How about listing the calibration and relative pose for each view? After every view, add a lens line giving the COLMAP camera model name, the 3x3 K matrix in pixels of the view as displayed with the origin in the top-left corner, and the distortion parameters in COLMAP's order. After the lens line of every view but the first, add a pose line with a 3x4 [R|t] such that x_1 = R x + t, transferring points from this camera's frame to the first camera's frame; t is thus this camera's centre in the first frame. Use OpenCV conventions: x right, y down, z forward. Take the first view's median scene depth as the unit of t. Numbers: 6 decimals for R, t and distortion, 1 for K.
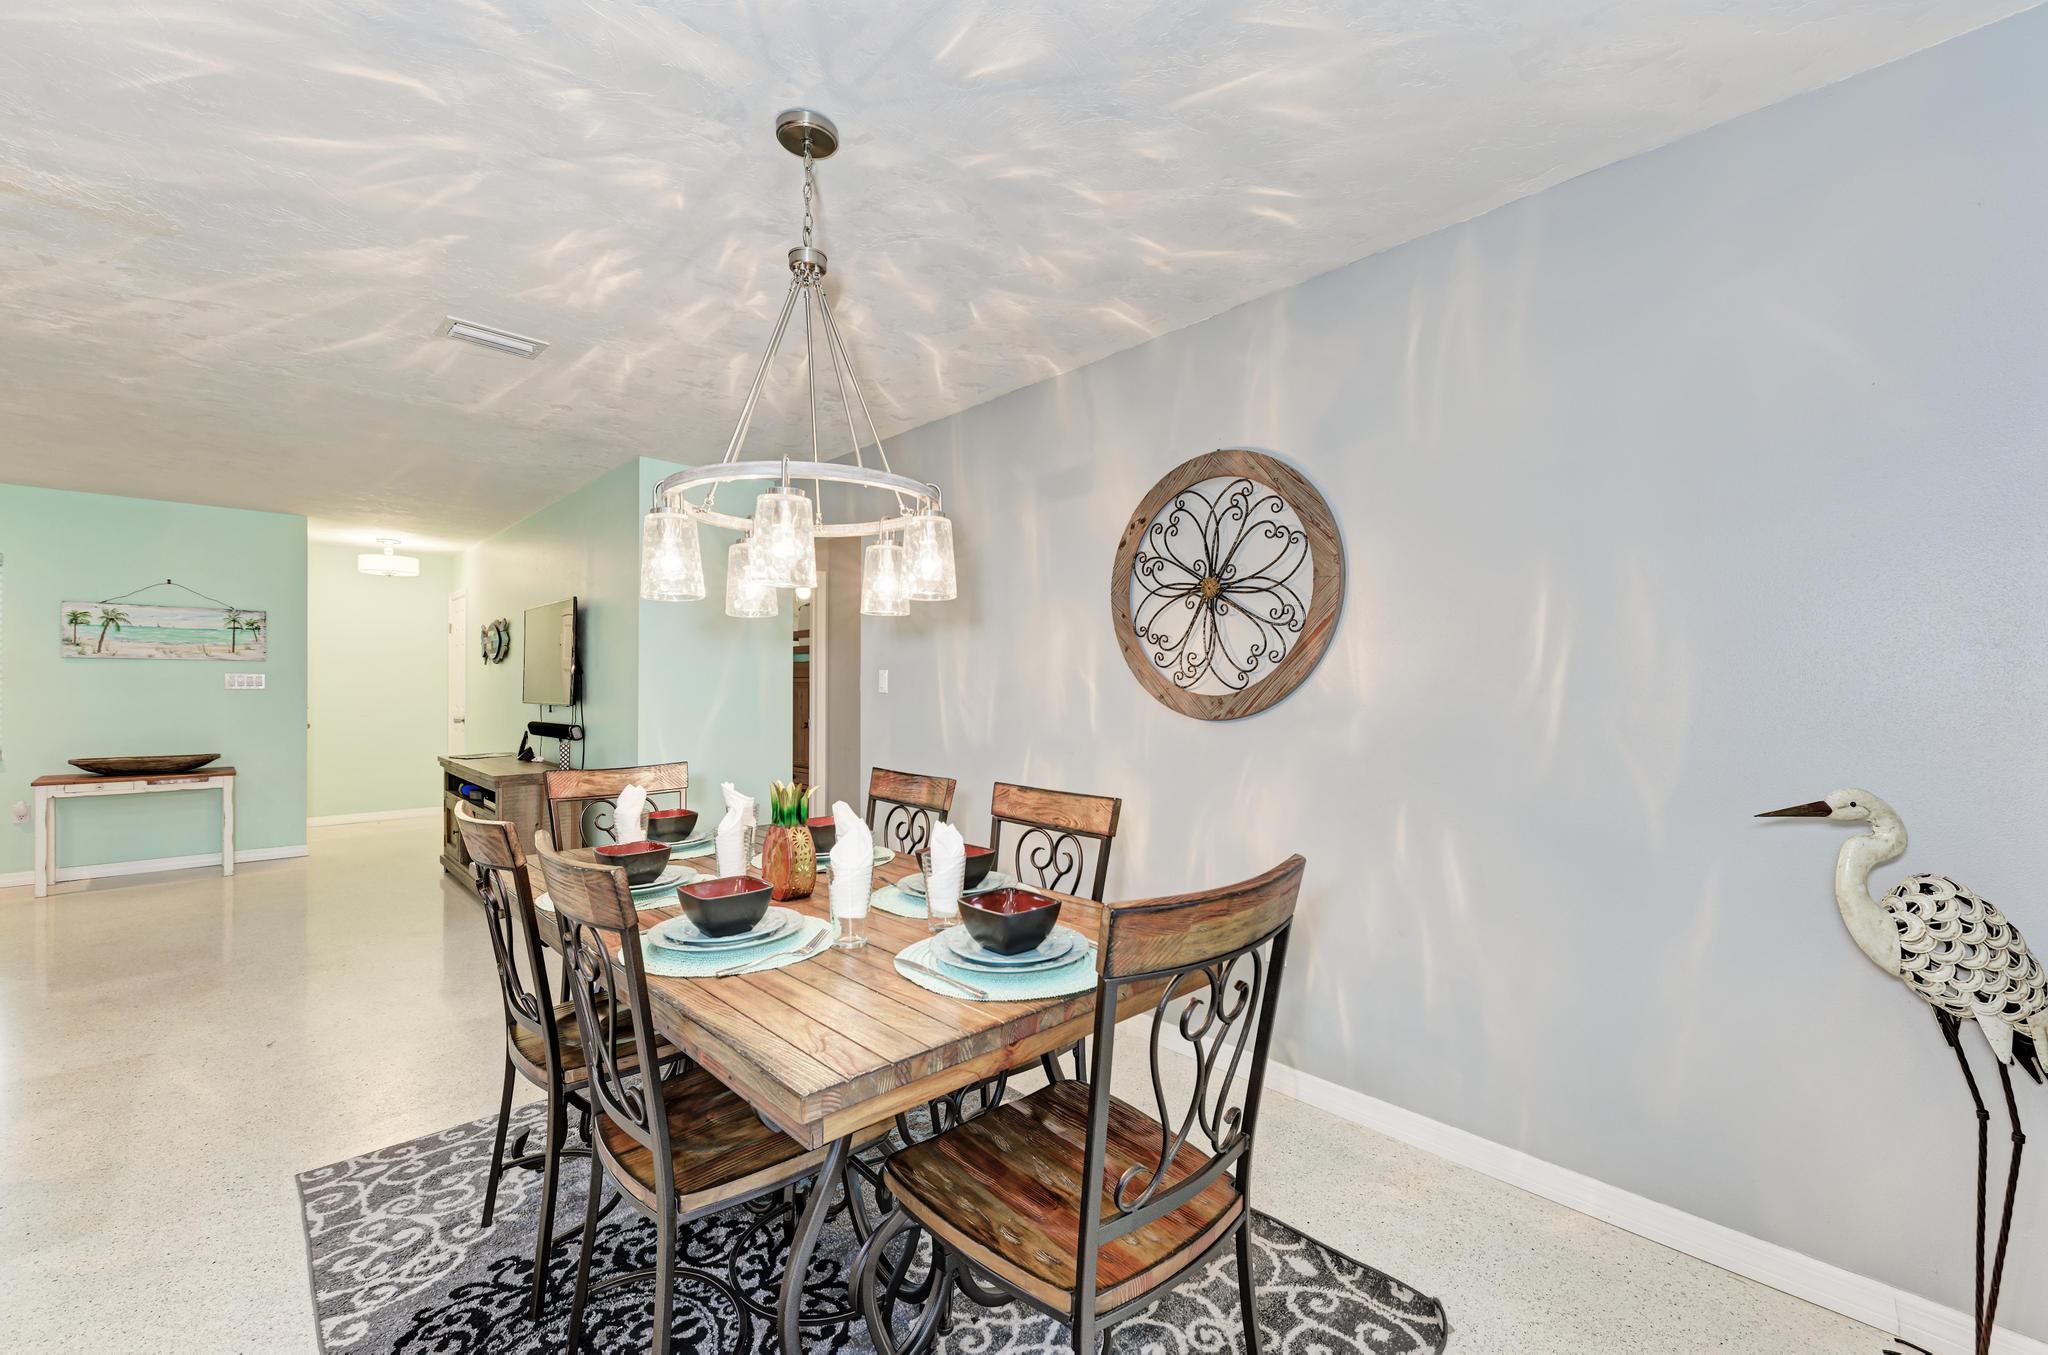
lens RADIAL K [[850.9, 0, 1024.0], [0, 850.9, 677.5], [0, 0, 1]] dist [0.008202, -0.000160]
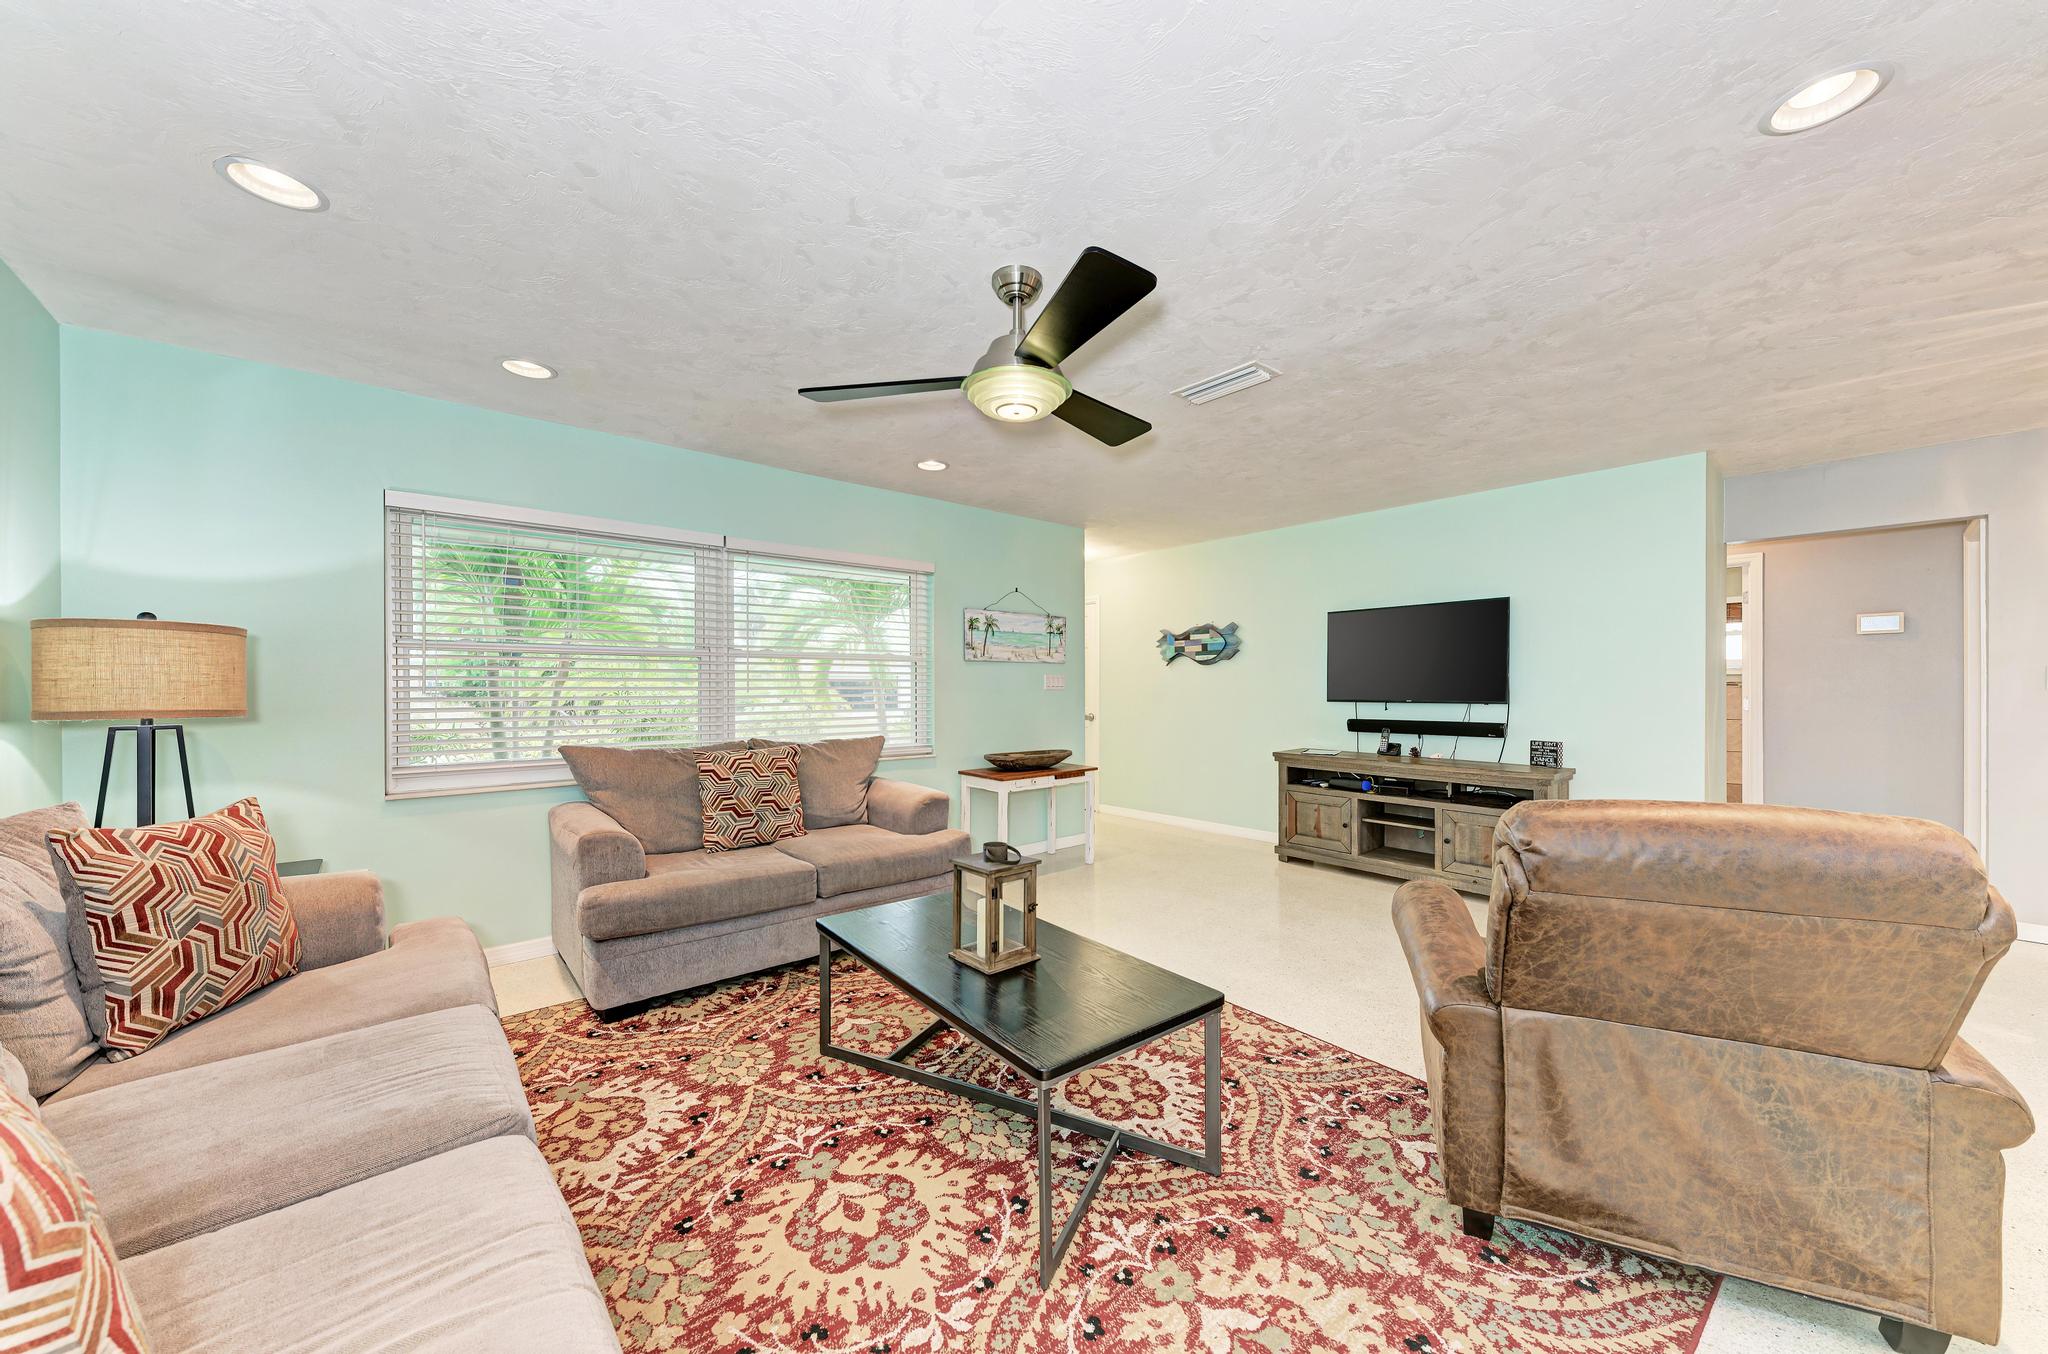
lens RADIAL K [[730.0, 0, 1026.7], [0, 730.0, 689.6], [0, 0, 1]] dist [0.014850, -0.005695]
pose [[0.999450, -0.005410, -0.032710, -0.999050], [0.005868, 0.999886, 0.013914, 0.001068], [0.032631, -0.014099, 0.999368, 0.087898]]
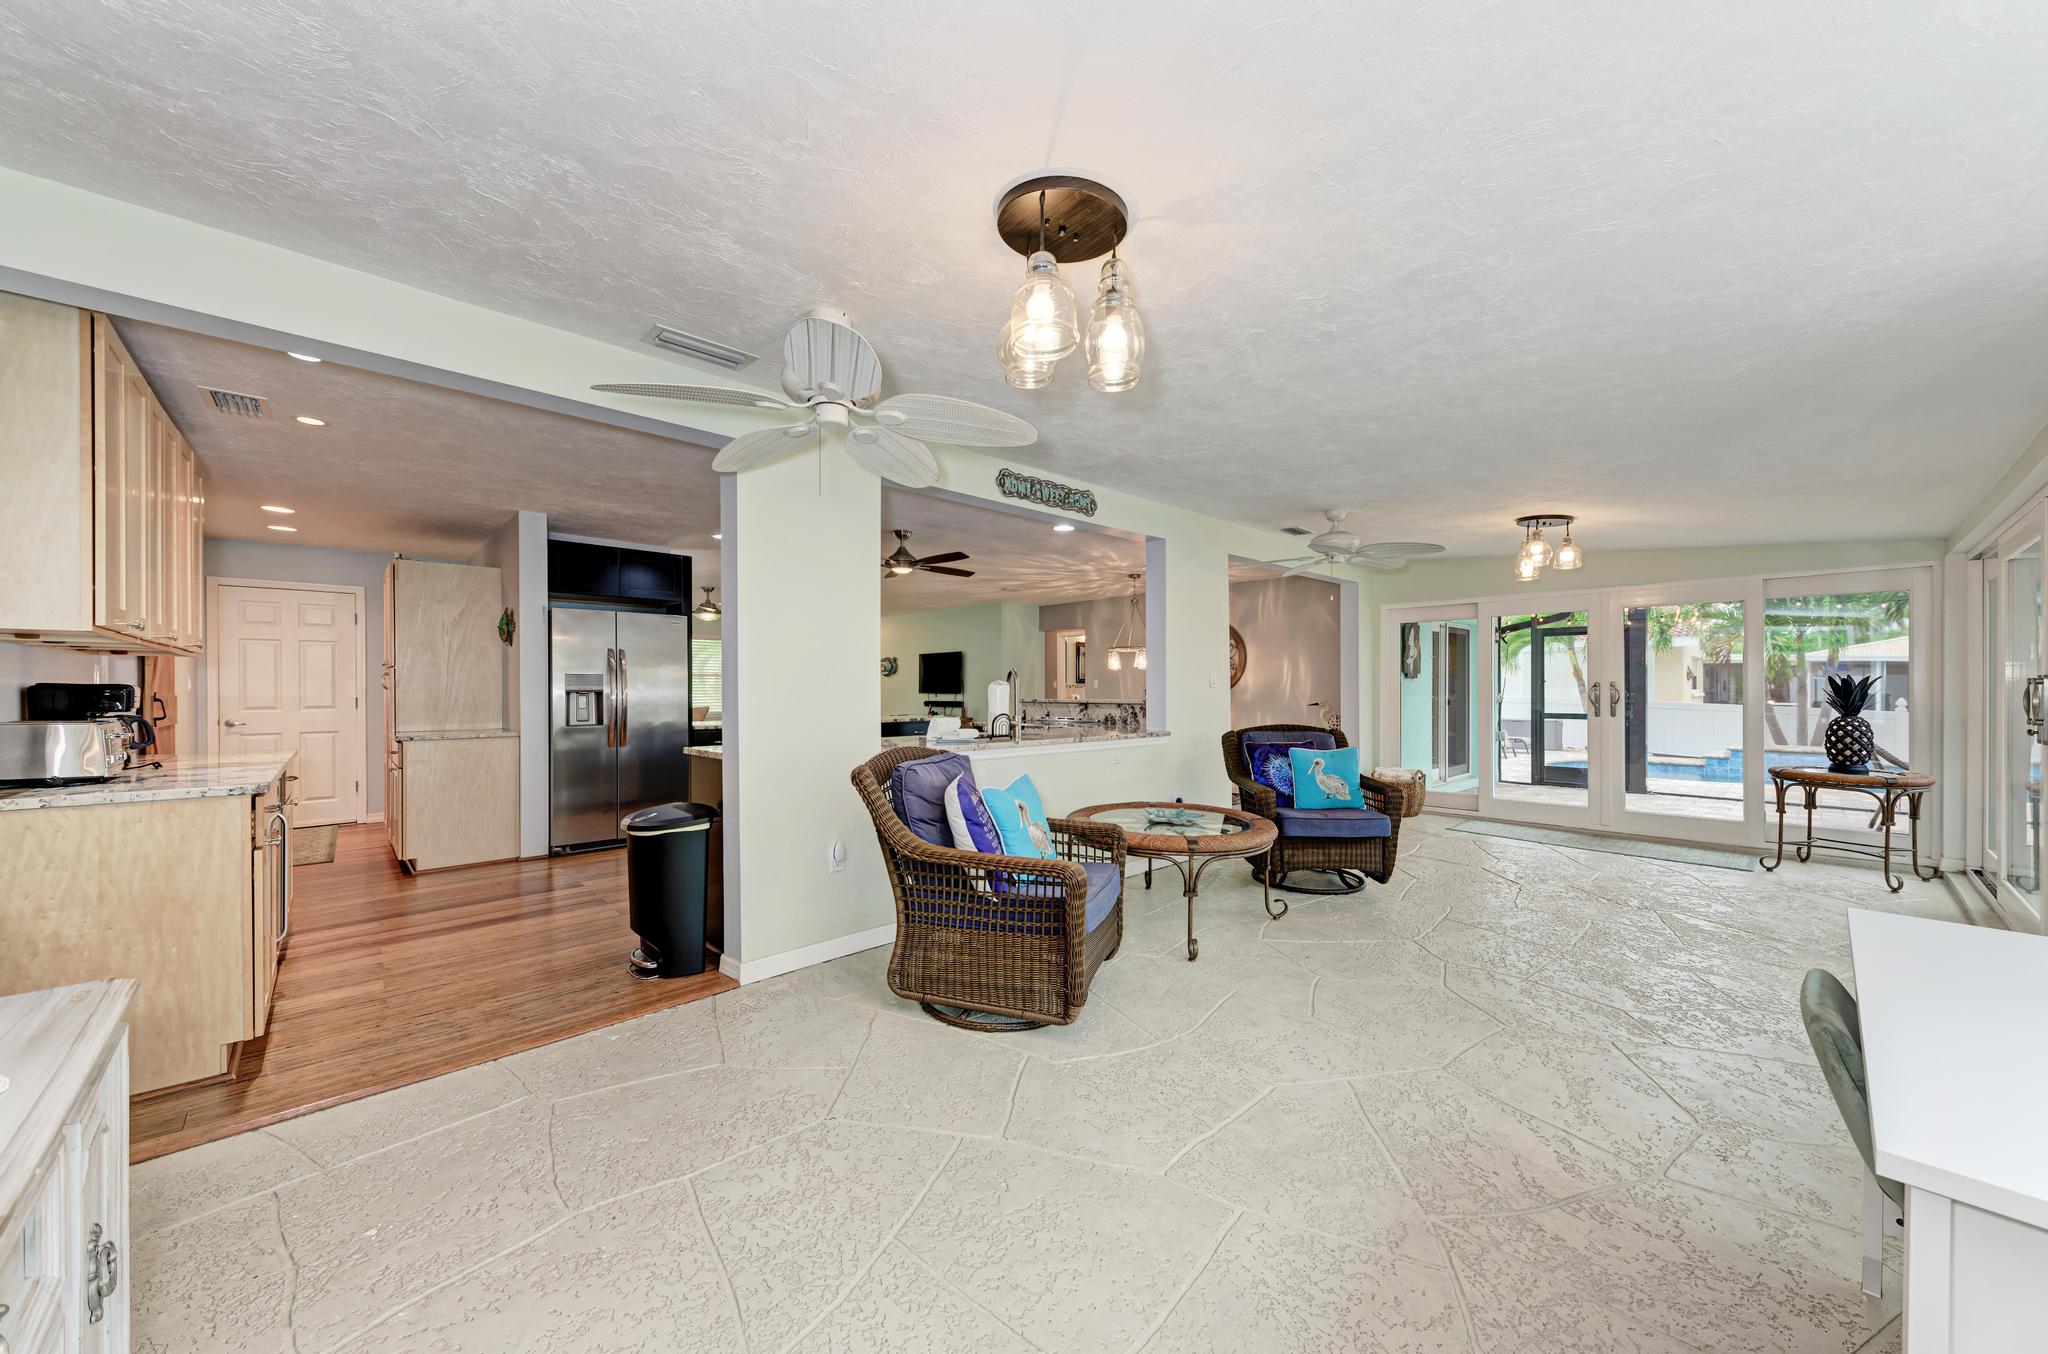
lens RADIAL K [[730.0, 0, 1026.7], [0, 730.0, 689.6], [0, 0, 1]] dist [0.014850, -0.005695]
pose [[0.999968, -0.003517, -0.007130, -0.303074], [0.003627, 0.999873, 0.015543, -0.011104], [0.007075, -0.015568, 0.999854, -1.121699]]
